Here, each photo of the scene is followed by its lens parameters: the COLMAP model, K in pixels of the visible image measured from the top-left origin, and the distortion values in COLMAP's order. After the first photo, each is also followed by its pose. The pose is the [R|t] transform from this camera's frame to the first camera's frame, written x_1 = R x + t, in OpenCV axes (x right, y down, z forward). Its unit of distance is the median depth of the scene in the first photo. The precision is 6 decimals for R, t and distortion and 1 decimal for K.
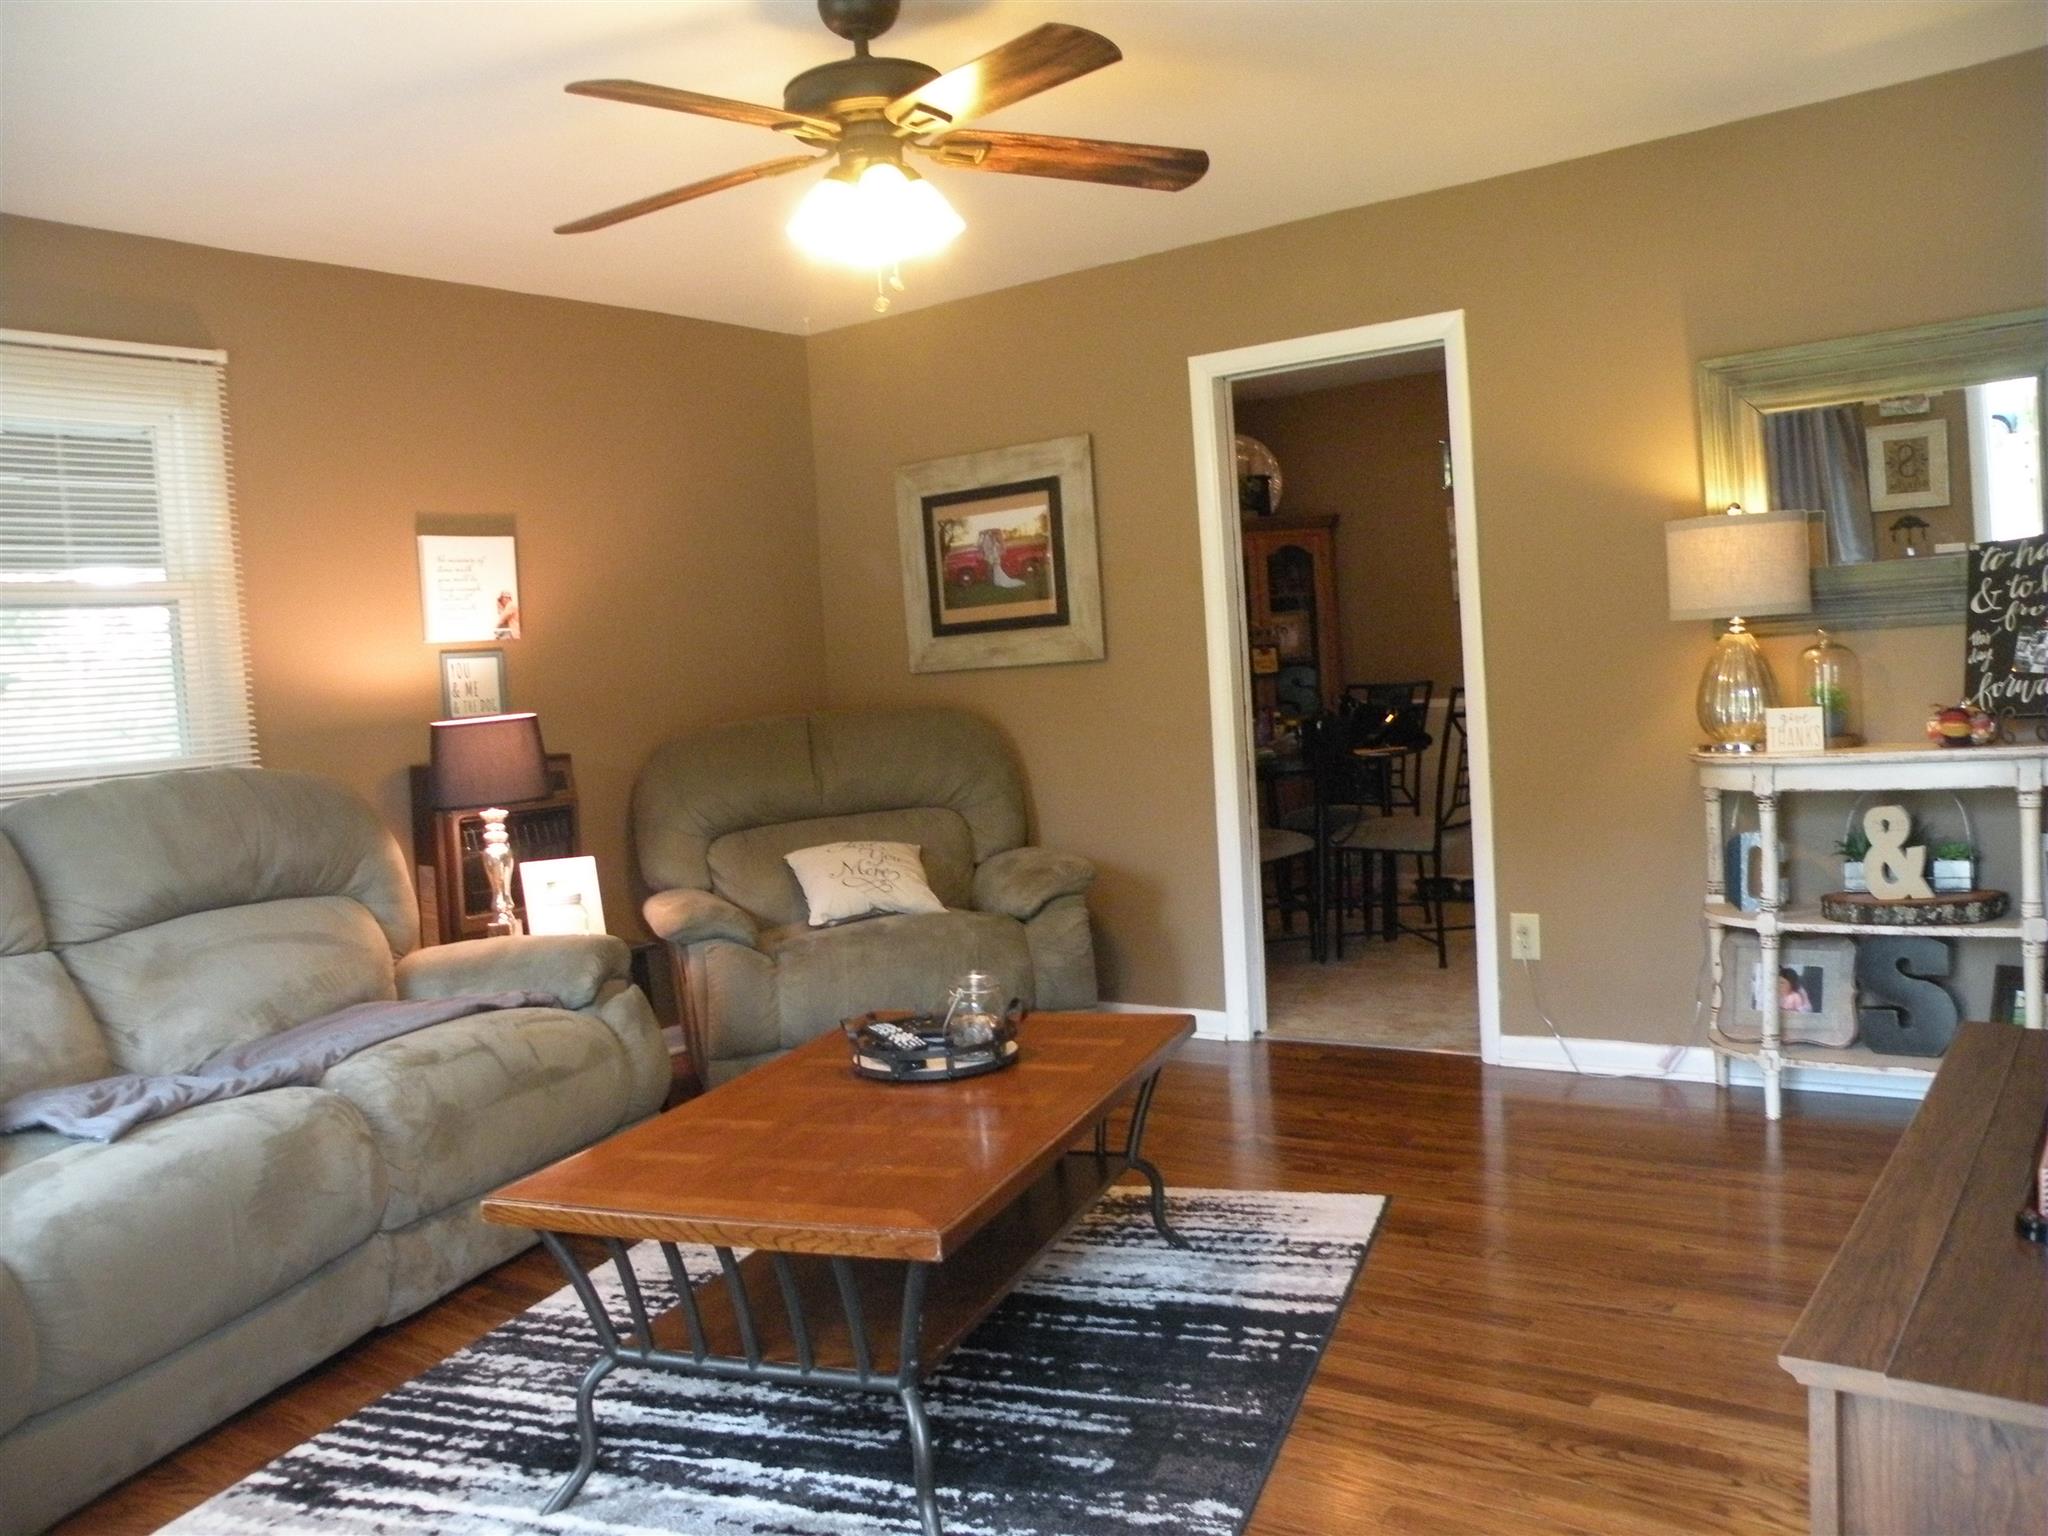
lens RADIAL K [[1650.9, 0, 1030.0], [0, 1650.9, 764.1], [0, 0, 1]] dist [-0.152678, 0.140982]
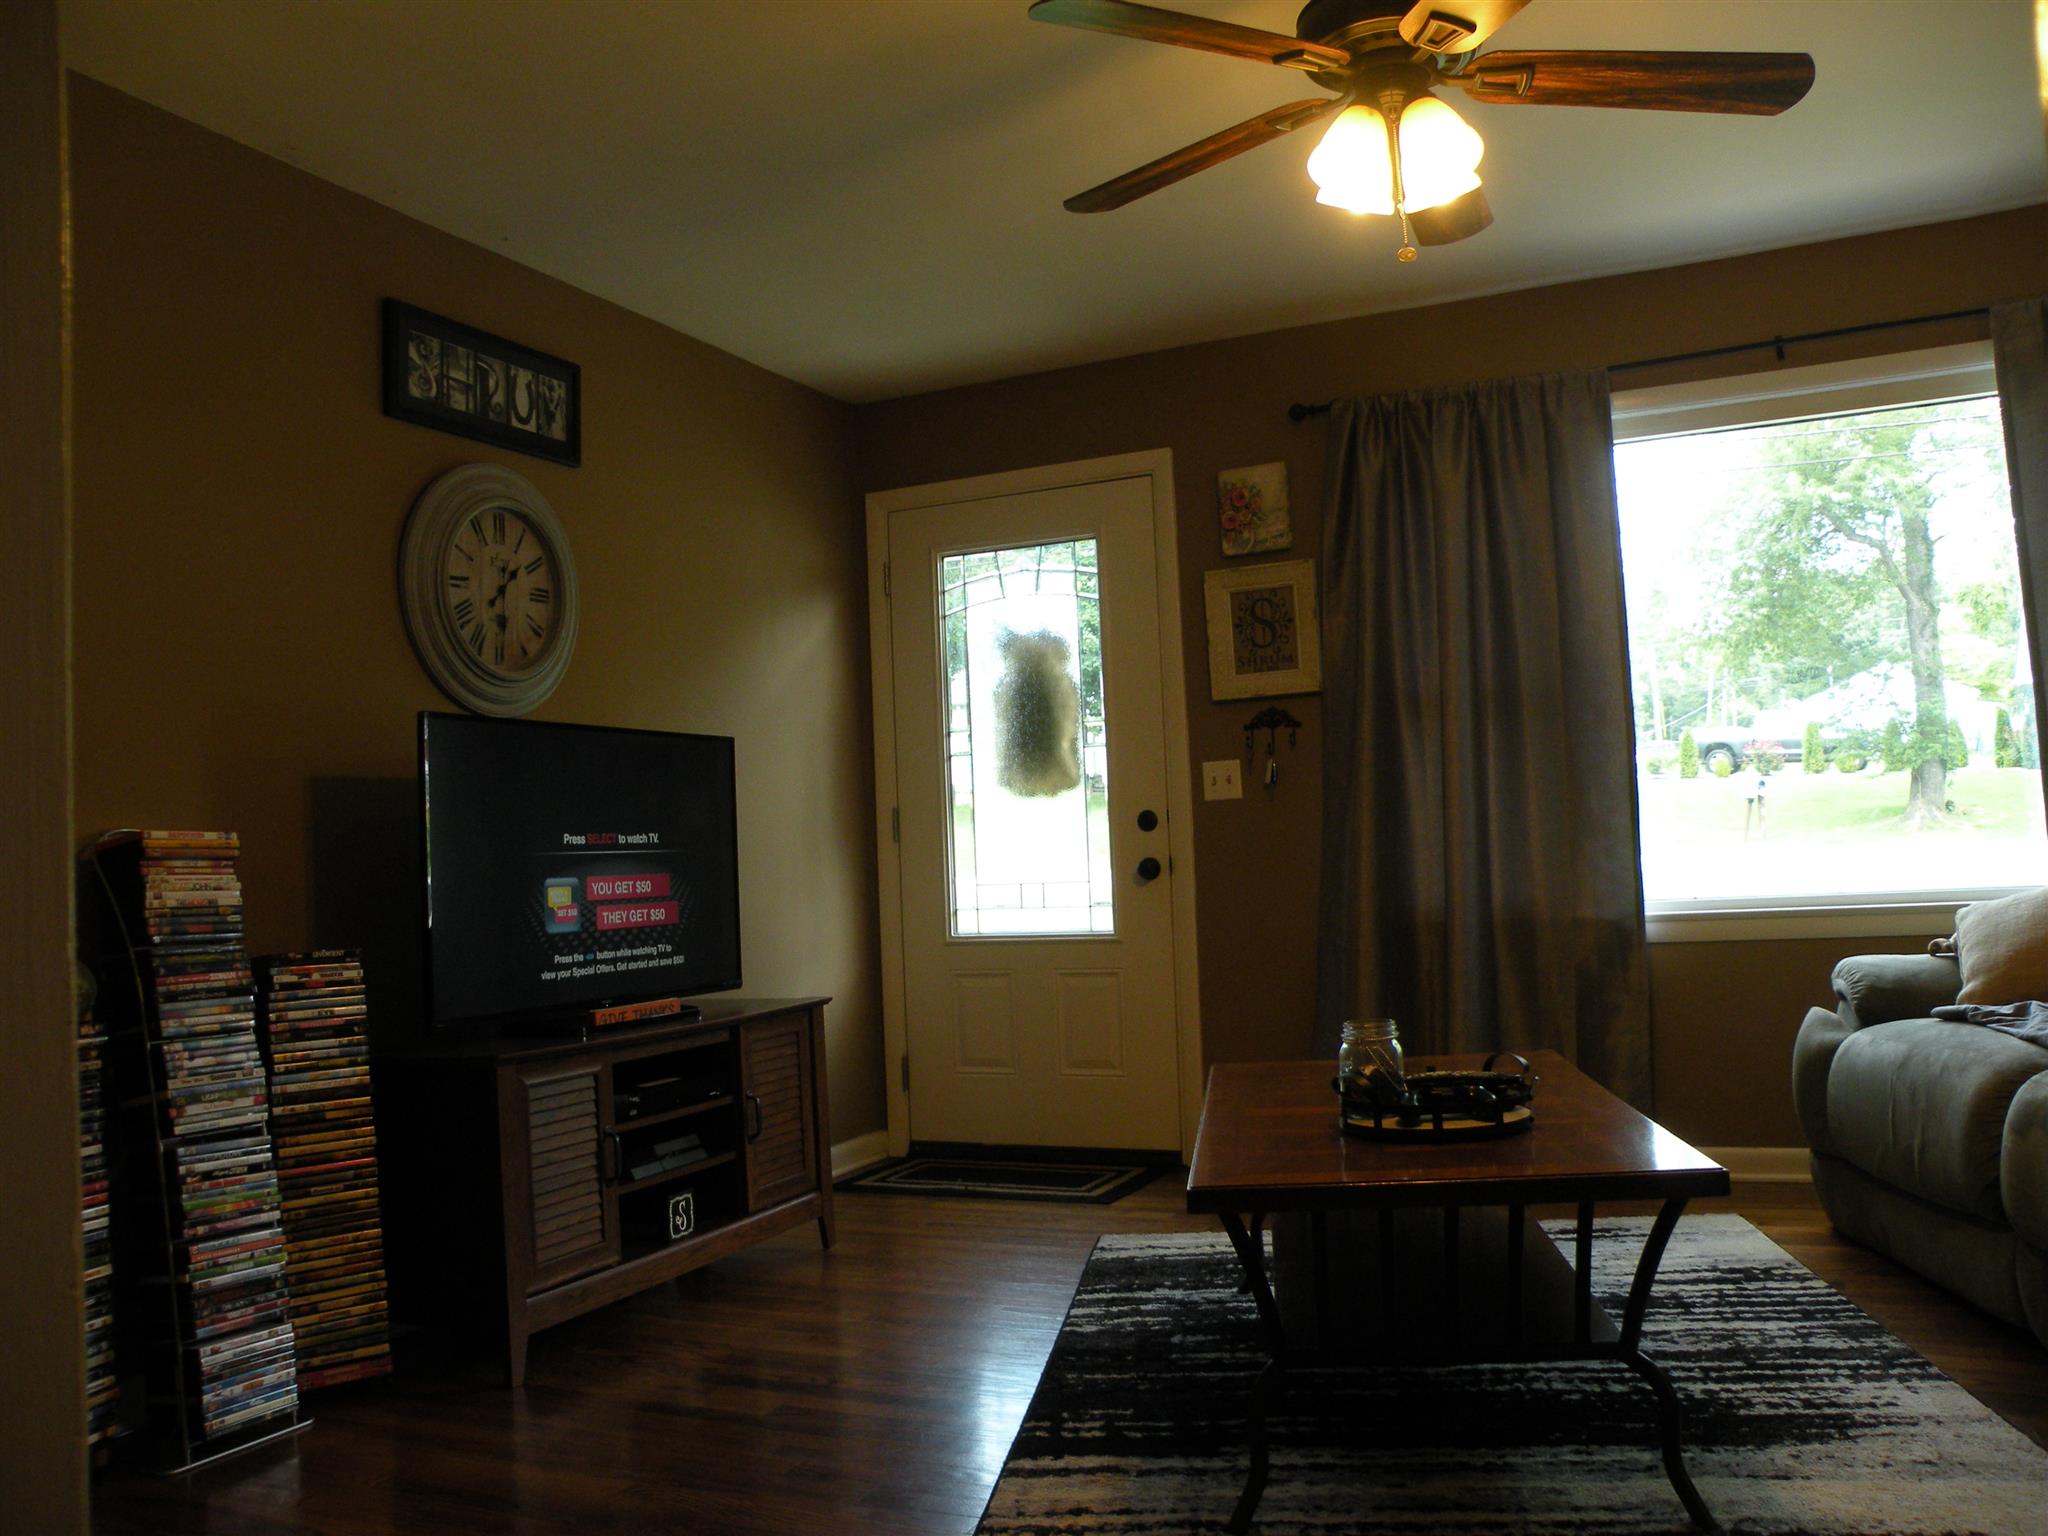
lens RADIAL K [[1650.9, 0, 1030.0], [0, 1650.9, 764.1], [0, 0, 1]] dist [-0.152678, 0.140982]
pose [[-0.970076, 0.099665, -0.221402, 0.251720], [0.099666, 0.994958, 0.011197, -0.031470], [0.221402, -0.011205, -0.975118, 1.405059]]
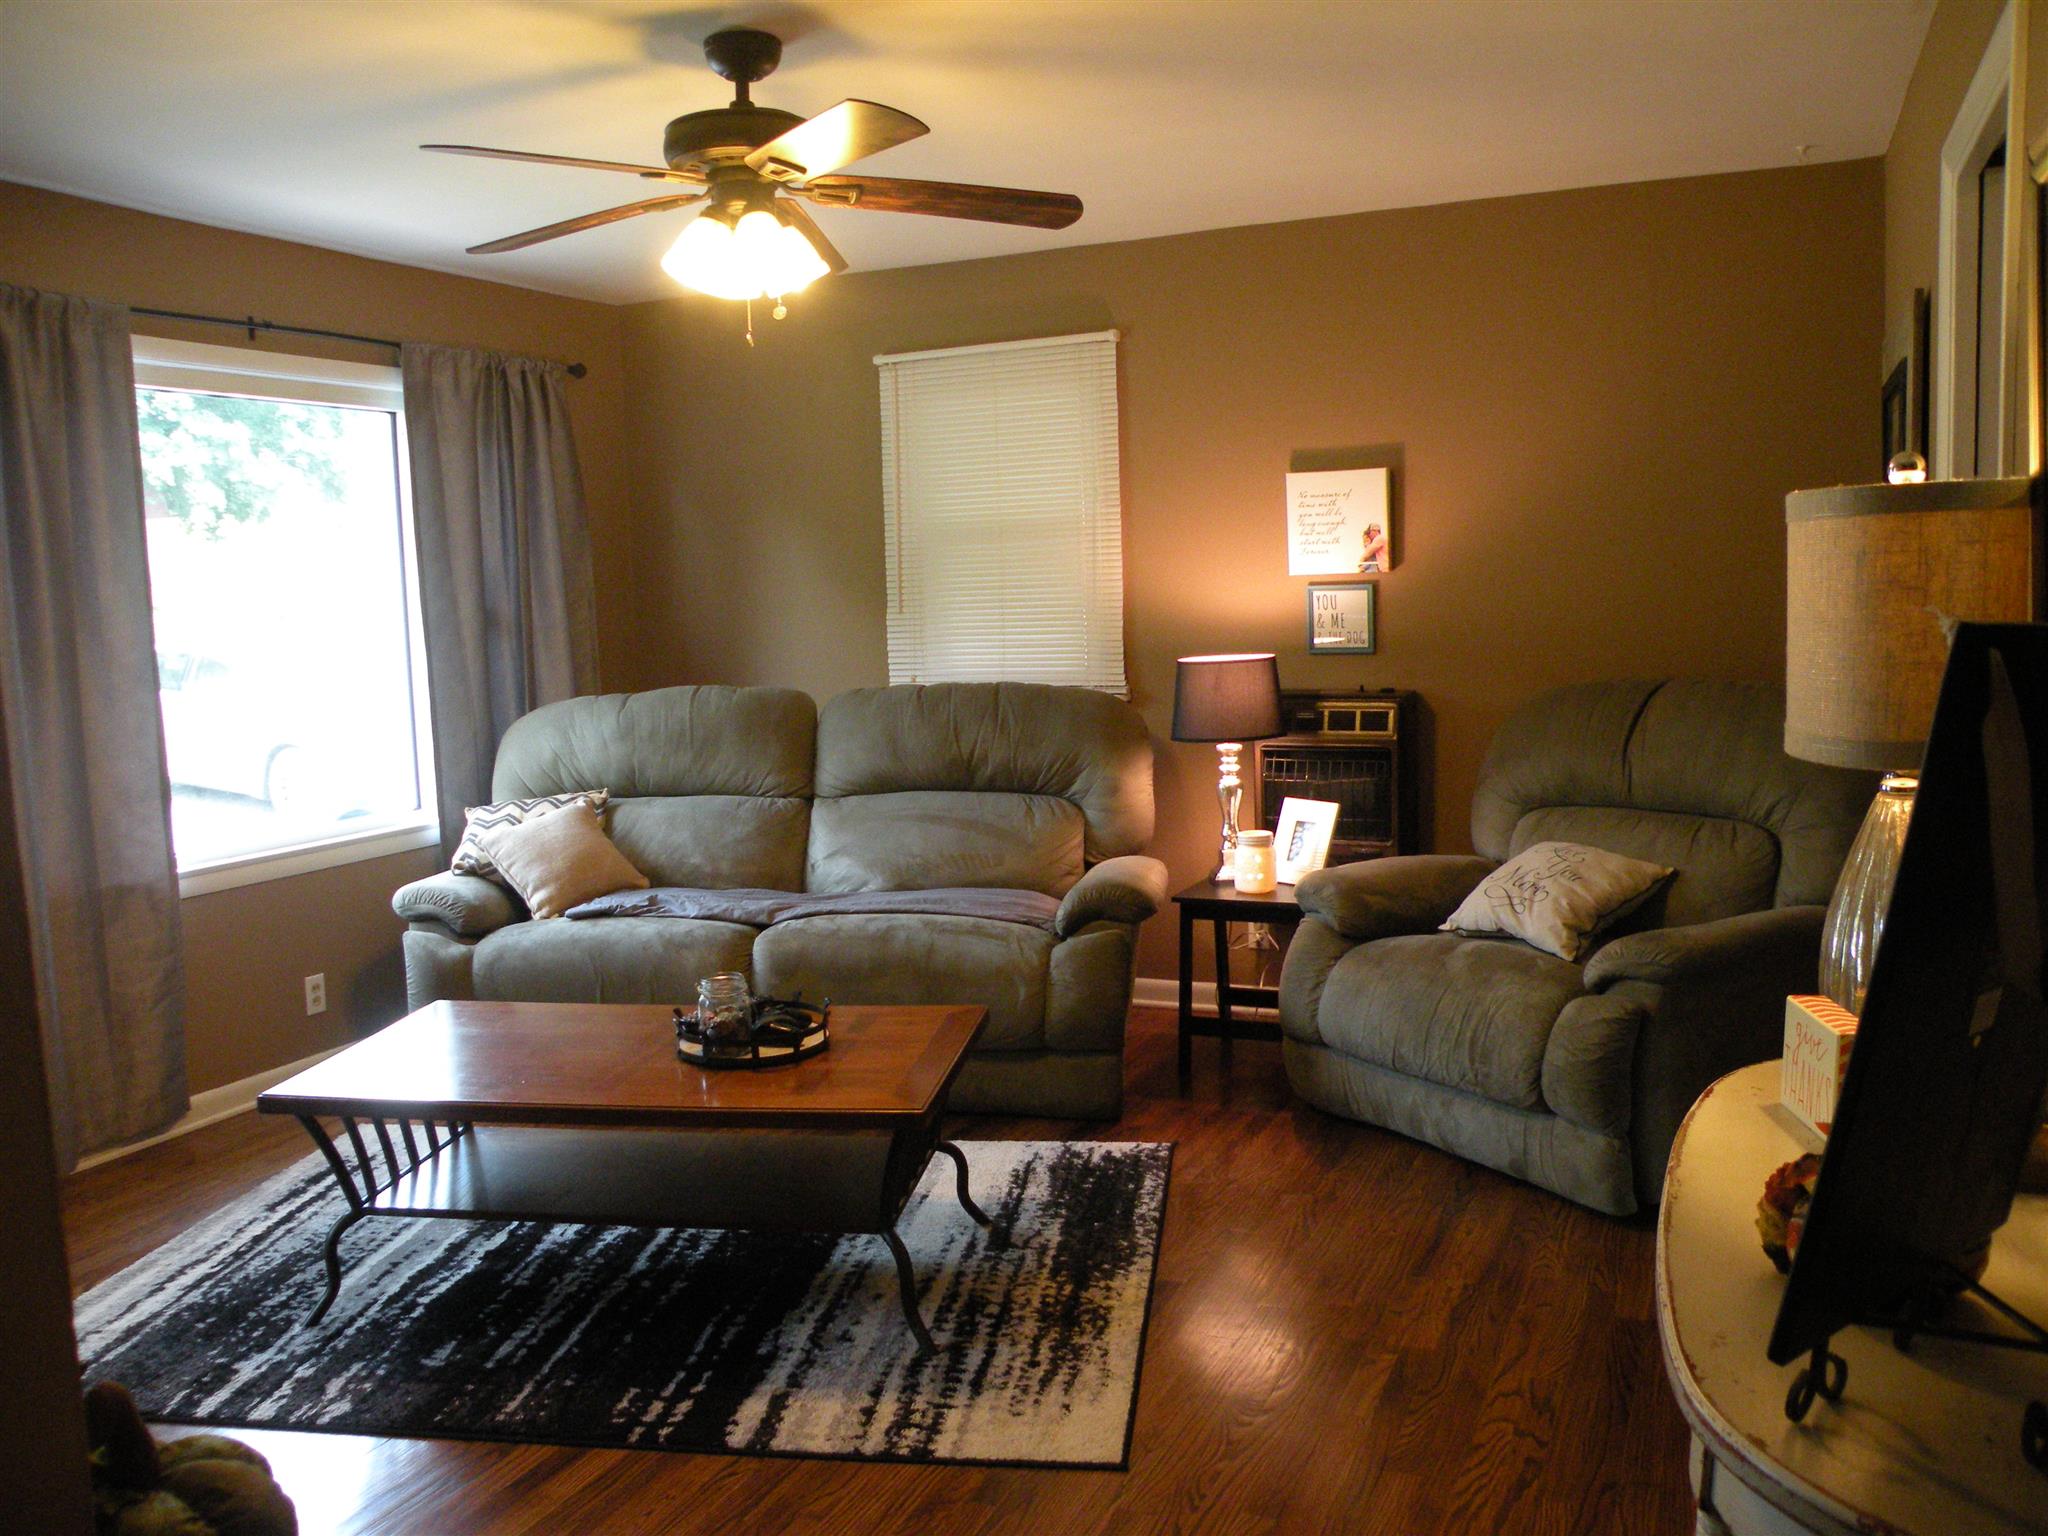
lens RADIAL K [[1650.9, 0, 1030.0], [0, 1650.9, 764.1], [0, 0, 1]] dist [-0.152678, 0.140982]
pose [[0.220063, 0.162020, -0.961936, 0.784486], [-0.034949, 0.986787, 0.158211, -0.143614], [0.974859, -0.001197, 0.222818, 0.734026]]
